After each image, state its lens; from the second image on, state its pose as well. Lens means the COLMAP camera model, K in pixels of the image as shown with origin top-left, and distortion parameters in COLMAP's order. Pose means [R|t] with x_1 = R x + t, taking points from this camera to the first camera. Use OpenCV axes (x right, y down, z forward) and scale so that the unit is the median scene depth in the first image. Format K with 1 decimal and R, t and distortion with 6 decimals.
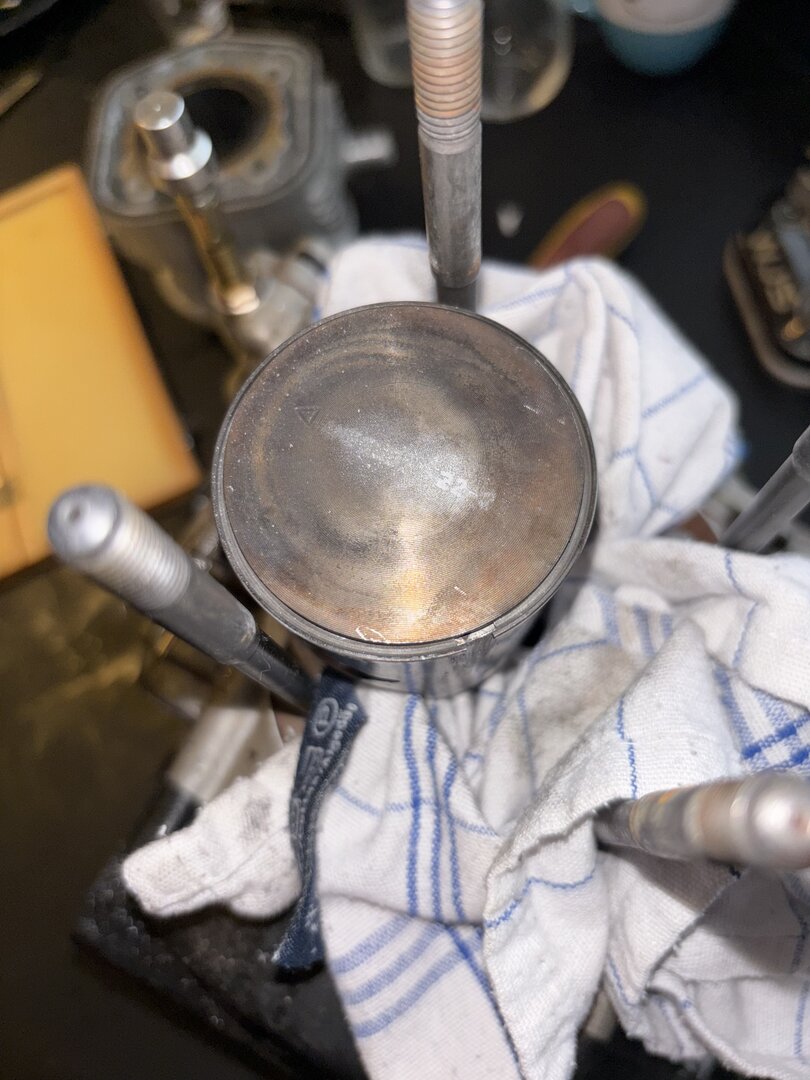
lens RADIAL K [[908.0, 0, 405.0], [0, 908.0, 540.0], [0, 0, 1]] dist [0.003437, -0.002670]
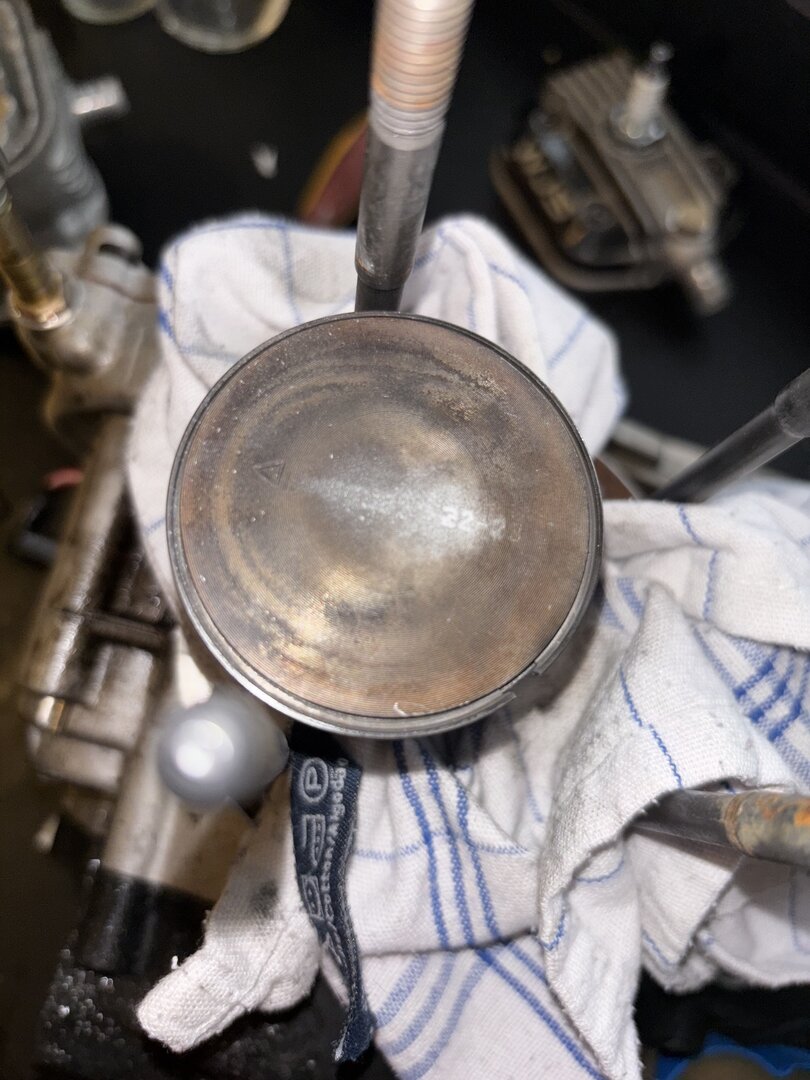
lens RADIAL K [[908.0, 0, 405.0], [0, 908.0, 540.0], [0, 0, 1]] dist [0.003437, -0.002670]
pose [[0.945822, -0.221774, 0.237142, -0.175204], [0.202252, 0.973793, 0.104022, -0.119341], [-0.253997, -0.050424, 0.965890, 0.127590]]
